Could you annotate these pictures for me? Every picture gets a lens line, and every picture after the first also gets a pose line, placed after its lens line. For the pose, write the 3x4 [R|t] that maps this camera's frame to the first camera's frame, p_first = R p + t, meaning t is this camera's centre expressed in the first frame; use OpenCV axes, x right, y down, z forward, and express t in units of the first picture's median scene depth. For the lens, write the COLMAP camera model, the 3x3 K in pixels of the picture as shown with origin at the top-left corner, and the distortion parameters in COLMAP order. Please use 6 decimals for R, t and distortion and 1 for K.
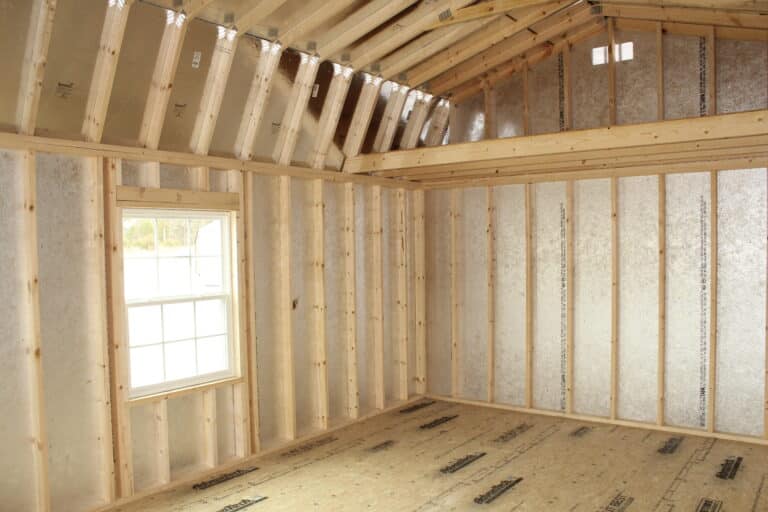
lens RADIAL K [[636.1, 0, 383.6], [0, 636.1, 270.5], [0, 0, 1]] dist [-0.163052, 0.139326]
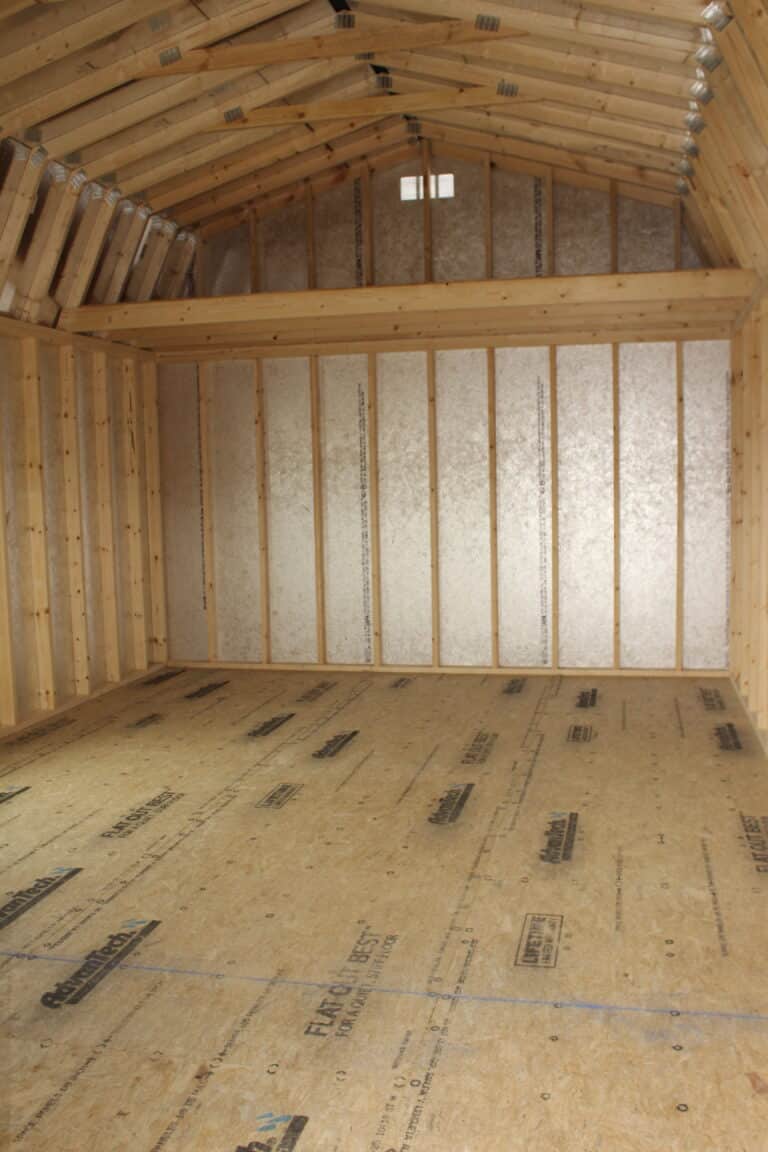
lens RADIAL K [[1065.5, 0, 384.0], [0, 1065.5, 576.0], [0, 0, 1]] dist [-0.122045, 0.012281]
pose [[0.909521, -0.041067, 0.413624, -0.227131], [0.022656, 0.998526, 0.049321, 0.060670], [-0.415039, -0.035488, 0.909111, -0.167239]]
